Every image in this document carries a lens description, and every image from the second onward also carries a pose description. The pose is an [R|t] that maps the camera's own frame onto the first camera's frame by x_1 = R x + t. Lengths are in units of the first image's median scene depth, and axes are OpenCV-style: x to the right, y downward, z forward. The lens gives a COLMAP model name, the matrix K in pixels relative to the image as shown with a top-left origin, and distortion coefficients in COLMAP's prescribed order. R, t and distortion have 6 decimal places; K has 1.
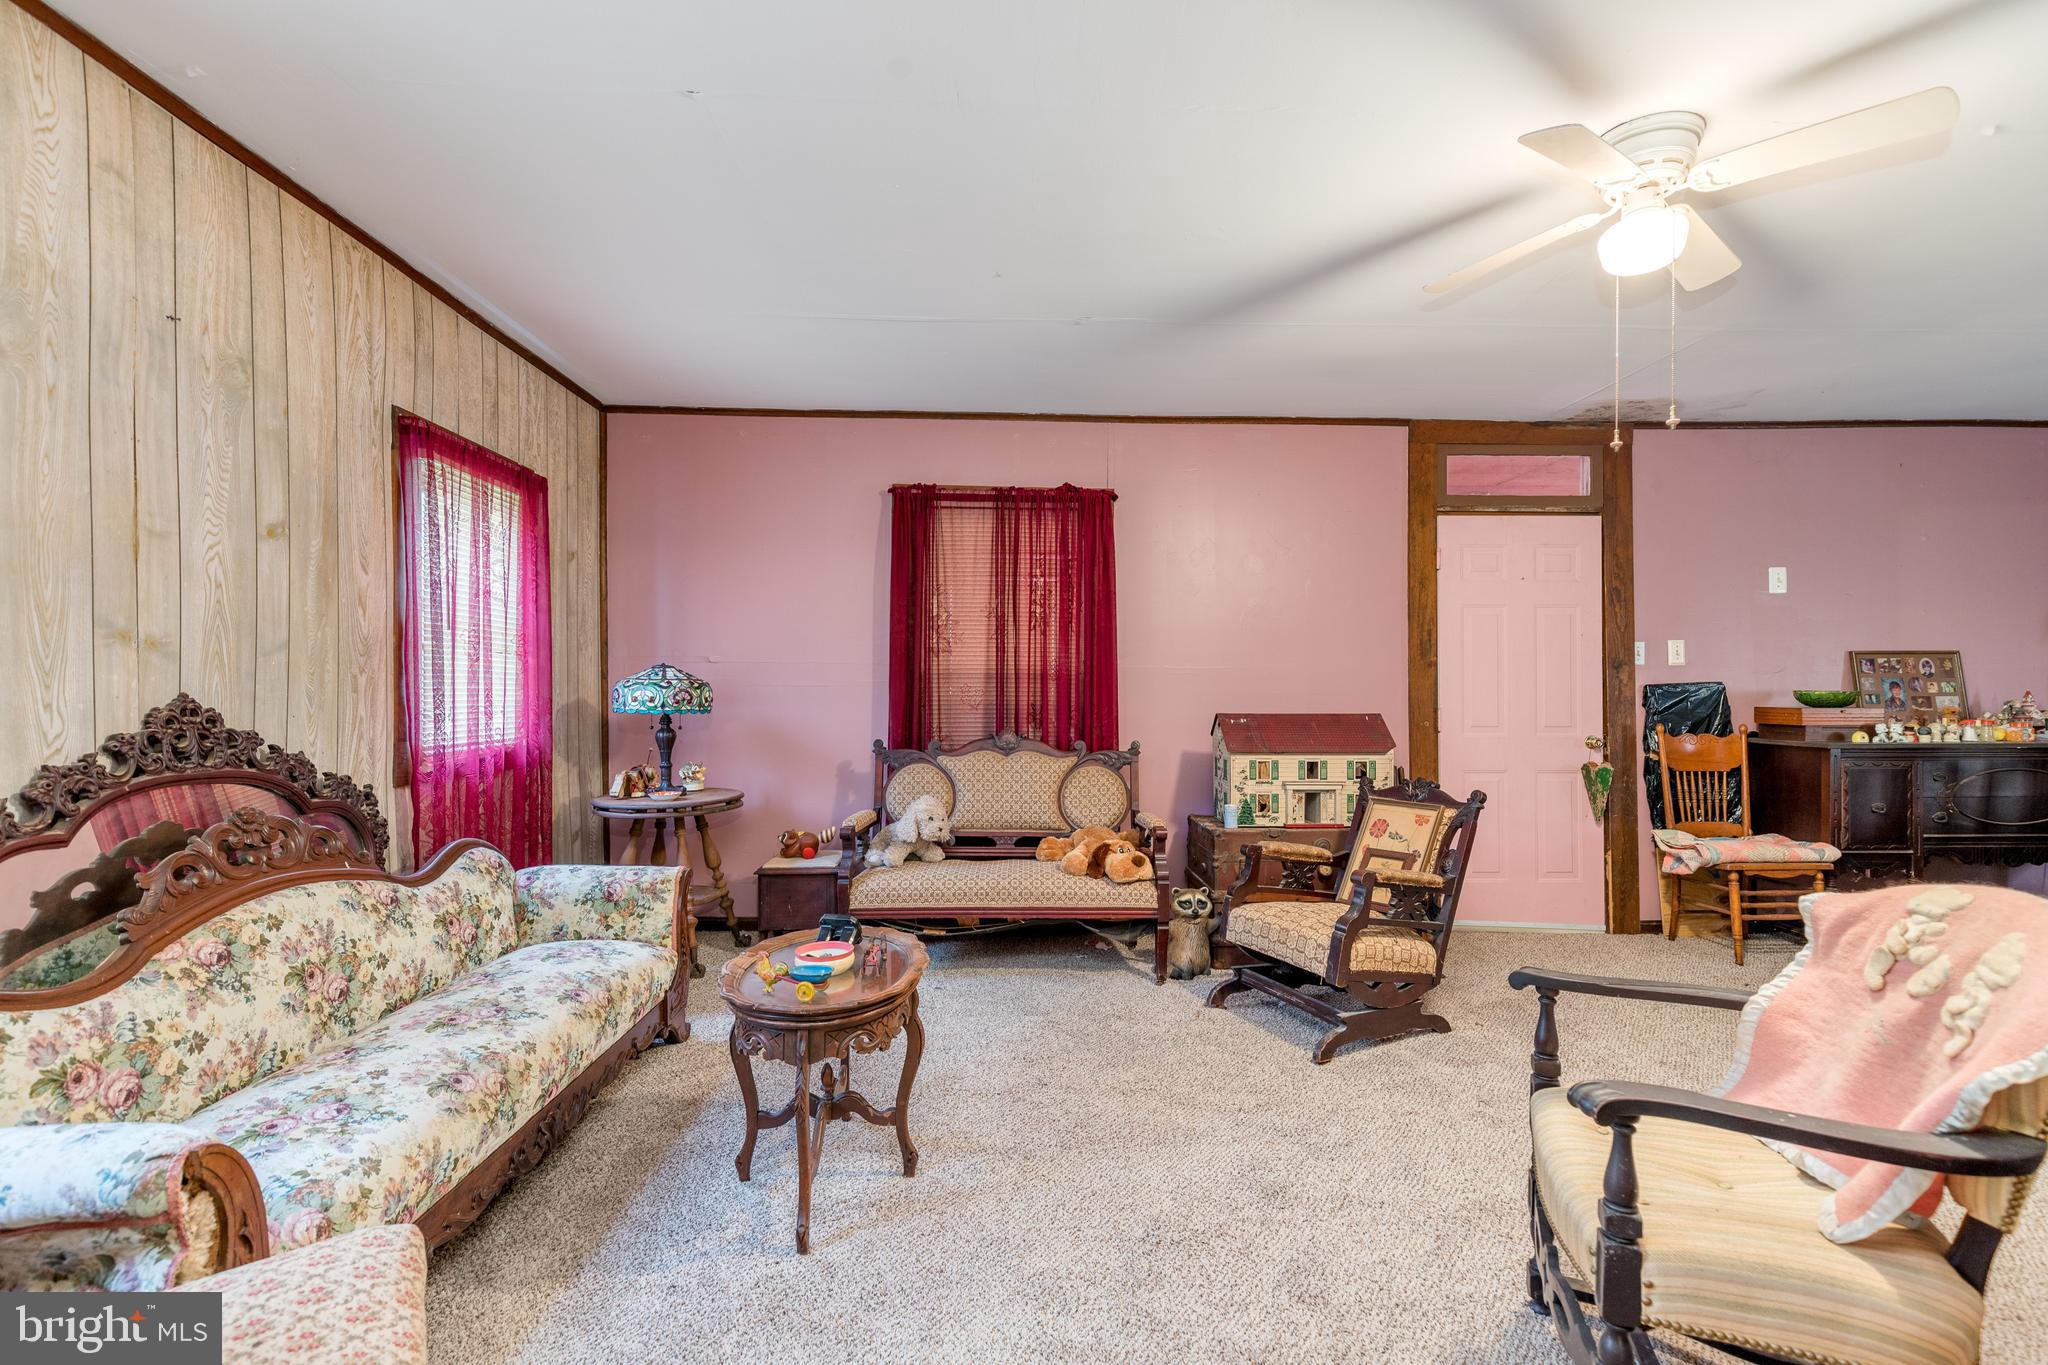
lens RADIAL K [[926.3, 0, 1028.0], [0, 926.3, 690.3], [0, 0, 1]] dist [0.001959, -0.000107]
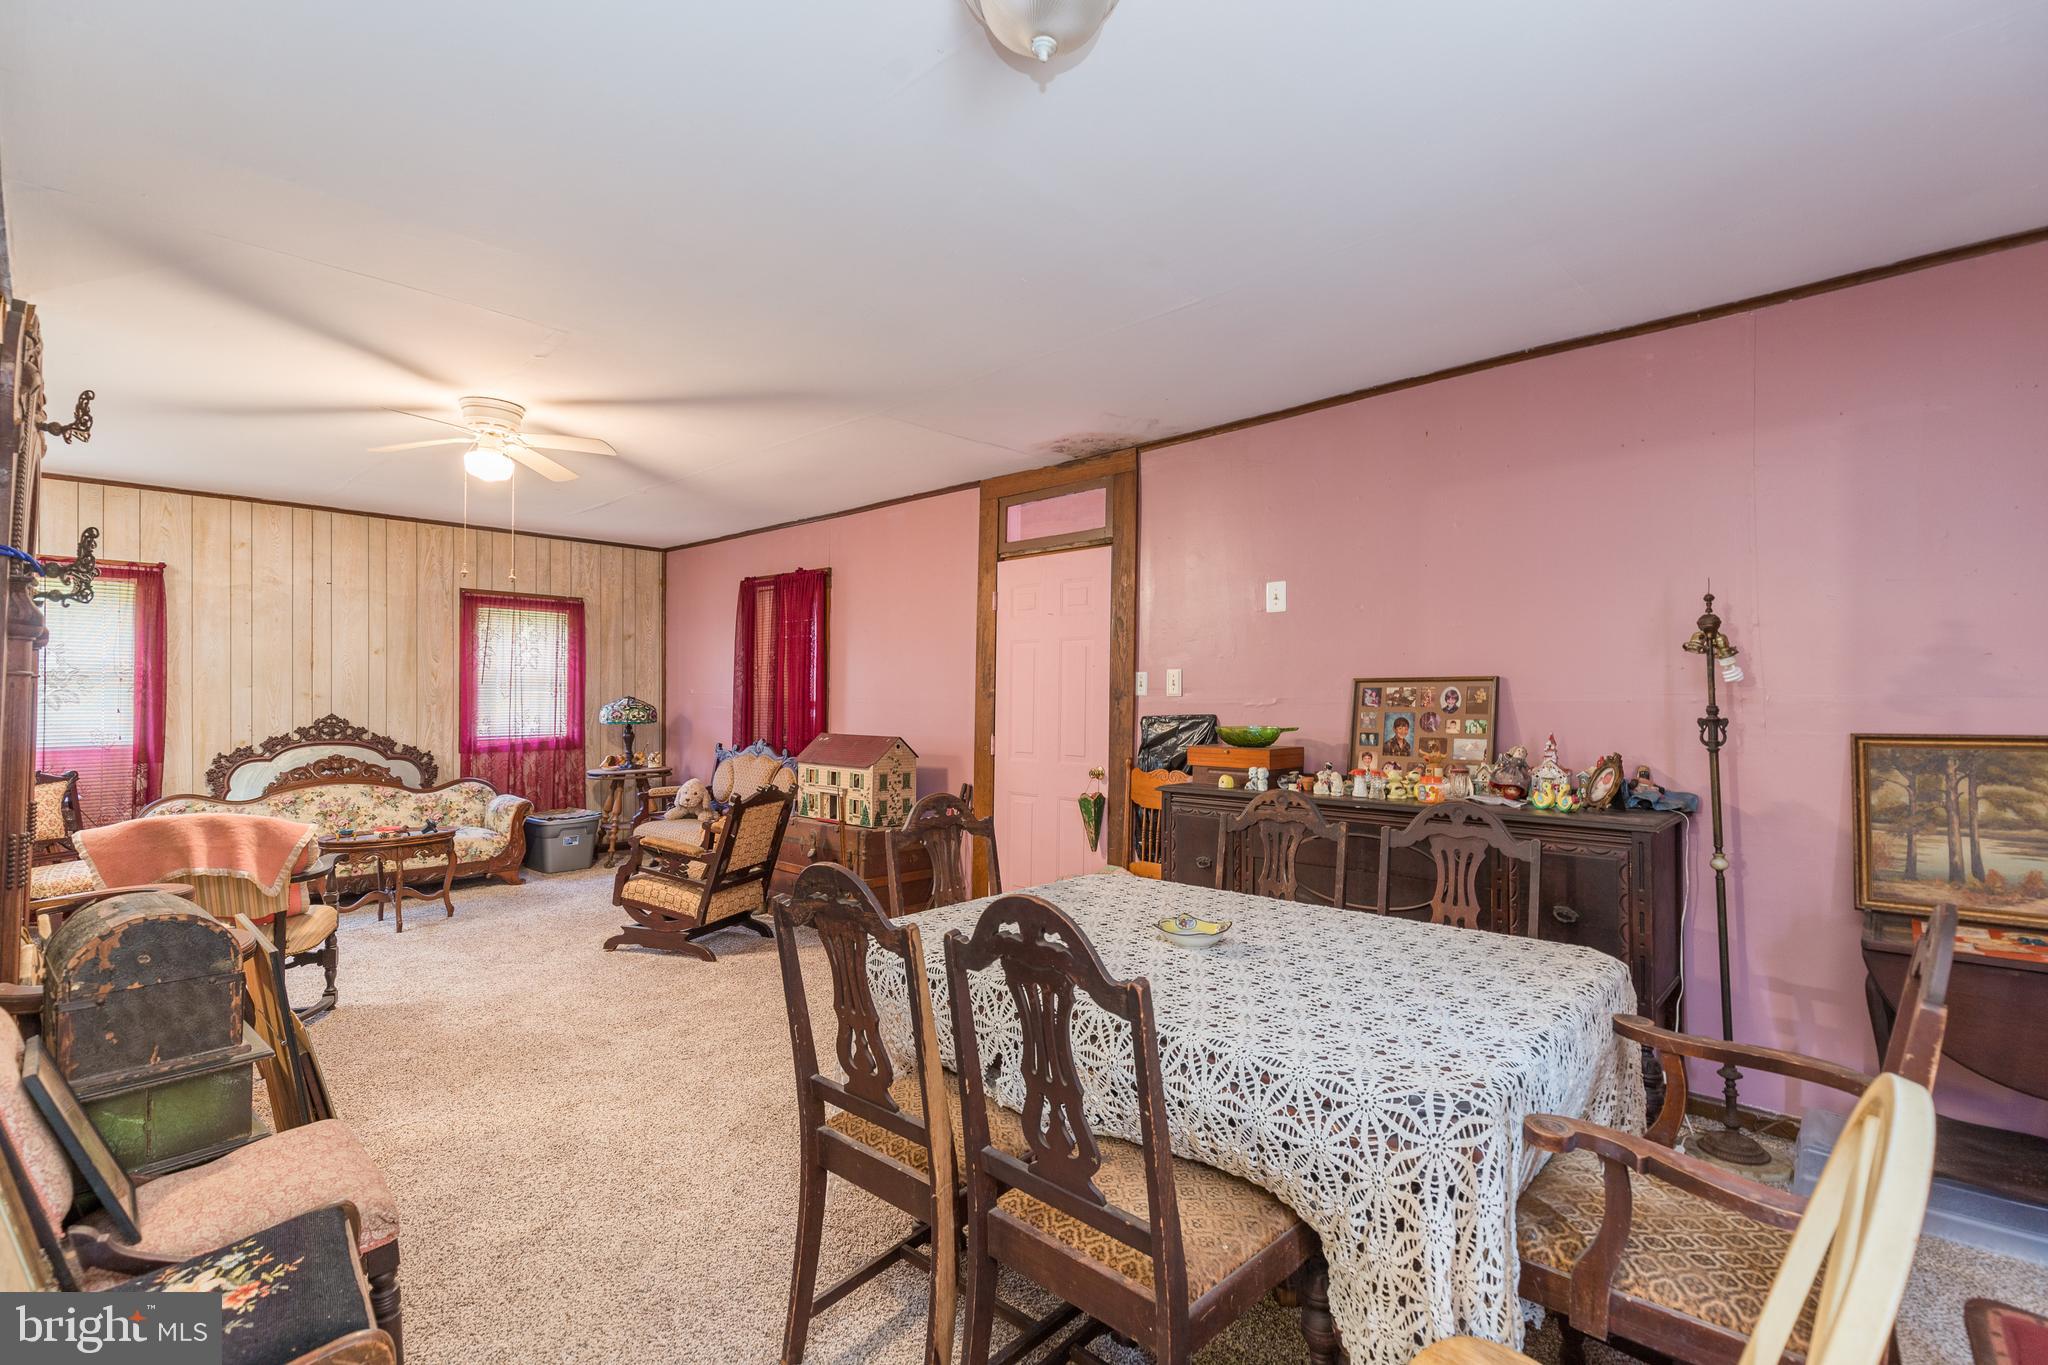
lens RADIAL K [[926.3, 0, 1028.0], [0, 926.3, 690.3], [0, 0, 1]] dist [0.001959, -0.000107]
pose [[0.707515, -0.003407, -0.706690, 1.277563], [-0.004322, 0.999949, -0.009148, -0.024134], [0.706685, 0.009527, 0.707464, 0.240501]]
